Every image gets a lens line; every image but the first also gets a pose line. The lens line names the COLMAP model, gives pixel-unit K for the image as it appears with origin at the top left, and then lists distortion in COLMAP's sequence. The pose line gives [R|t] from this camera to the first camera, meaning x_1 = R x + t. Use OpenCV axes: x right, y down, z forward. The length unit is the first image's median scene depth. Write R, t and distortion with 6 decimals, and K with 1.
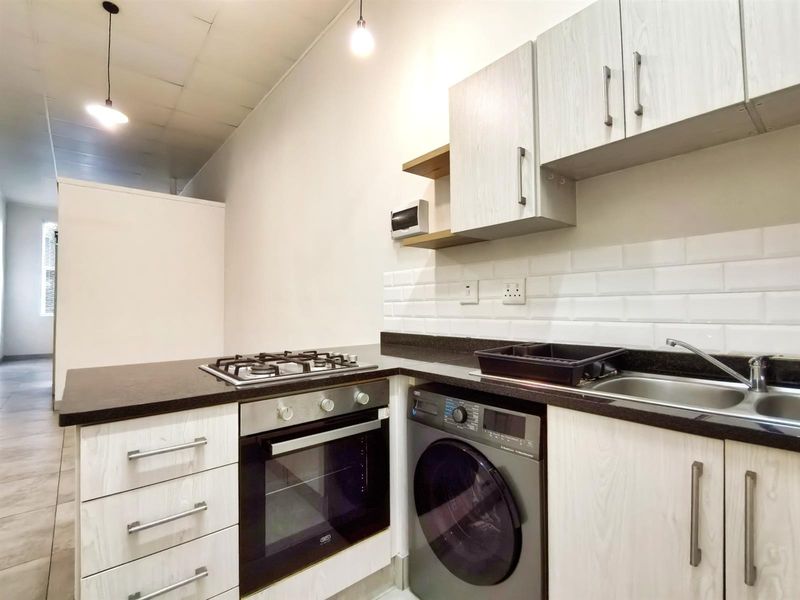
lens RADIAL K [[381.2, 0, 395.0], [0, 381.2, 296.3], [0, 0, 1]] dist [-0.010034, -0.003385]
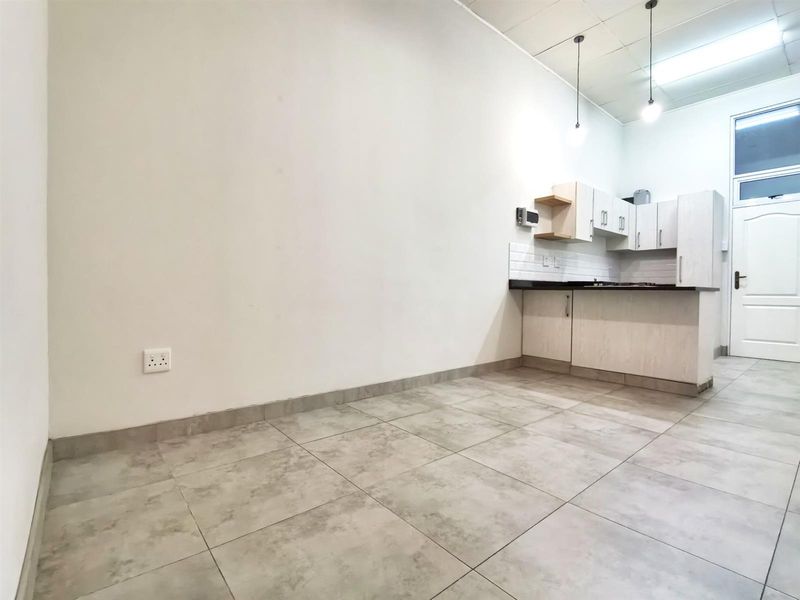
lens RADIAL K [[381.2, 0, 399.0], [0, 381.2, 292.3], [0, 0, 1]] dist [-0.010034, -0.003385]
pose [[0.003813, 0.001992, 0.999991, -2.788158], [-0.042066, 0.999113, -0.001830, 0.289122], [-0.999108, -0.042058, 0.003894, 2.487033]]
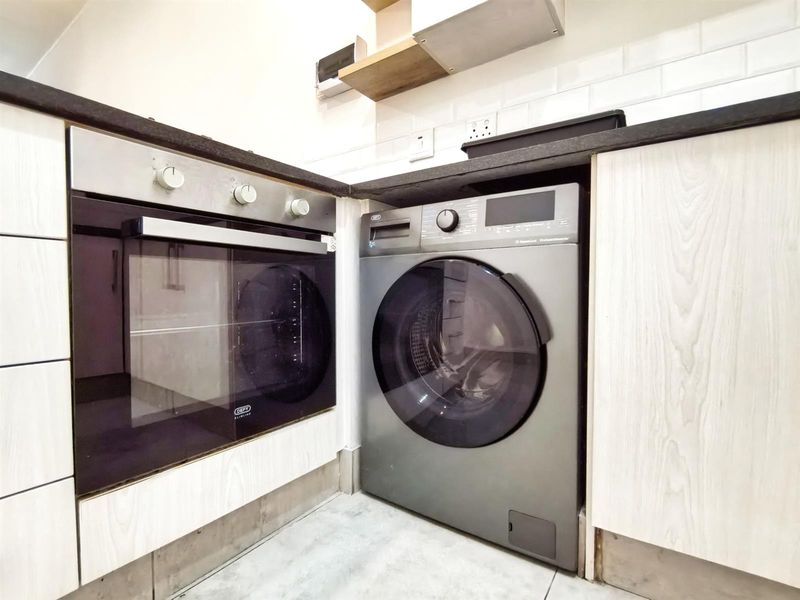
lens RADIAL K [[381.2, 0, 395.6], [0, 381.2, 296.5], [0, 0, 1]] dist [-0.010034, -0.003385]
pose [[0.965518, 0.001600, 0.260332, -0.089798], [-0.014331, 0.998791, 0.047014, 0.363782], [-0.259942, -0.049124, 0.964374, 0.296106]]
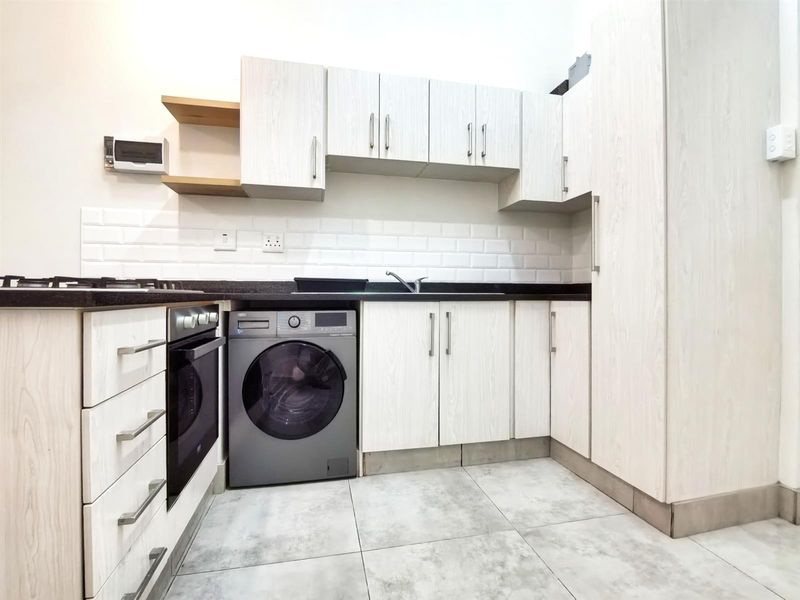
lens RADIAL K [[381.2, 0, 399.0], [0, 381.2, 298.5], [0, 0, 1]] dist [-0.010034, -0.003385]
pose [[0.459575, 0.004787, 0.888126, -0.742177], [-0.031806, 0.999433, 0.011072, 0.175426], [-0.887569, -0.033336, 0.459467, 0.047444]]
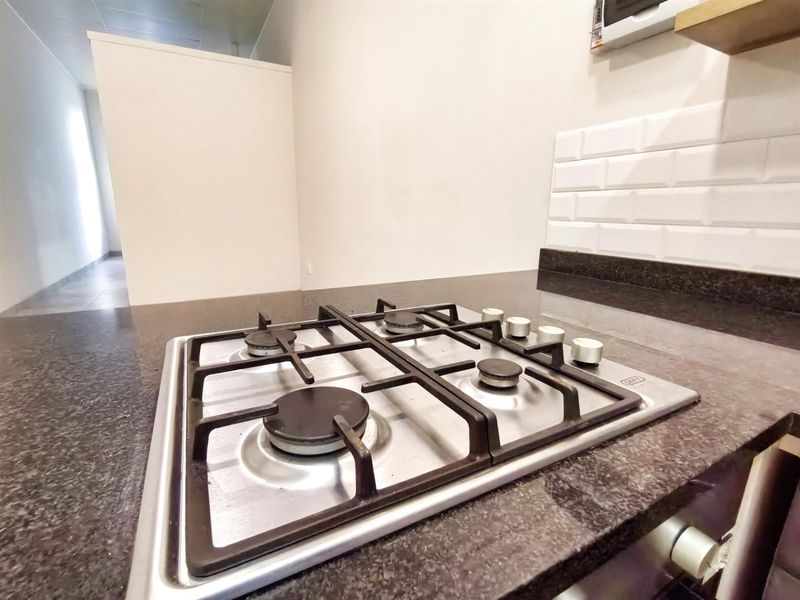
lens RADIAL K [[381.2, 0, 403.0], [0, 381.2, 298.7], [0, 0, 1]] dist [-0.010034, -0.003385]
pose [[0.981902, 0.056355, -0.180810, -0.220591], [-0.008336, 0.966638, 0.256012, 0.041793], [0.189205, -0.249872, 0.949613, 0.725158]]
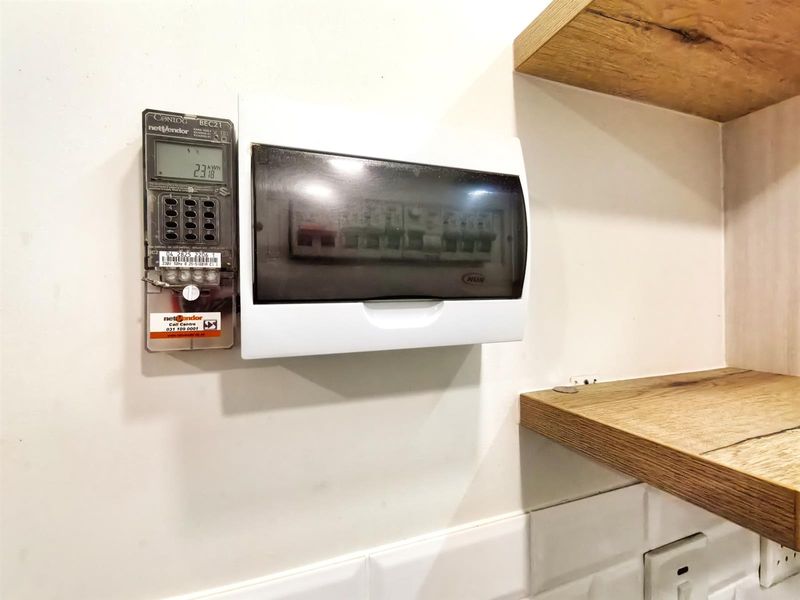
lens RADIAL K [[381.2, 0, 399.2], [0, 381.2, 295.4], [0, 0, 1]] dist [-0.010034, -0.003385]
pose [[0.320235, 0.010187, 0.947283, -0.151991], [-0.023191, 0.999727, -0.002911, -0.276657], [-0.947054, -0.021036, 0.320383, 1.471223]]
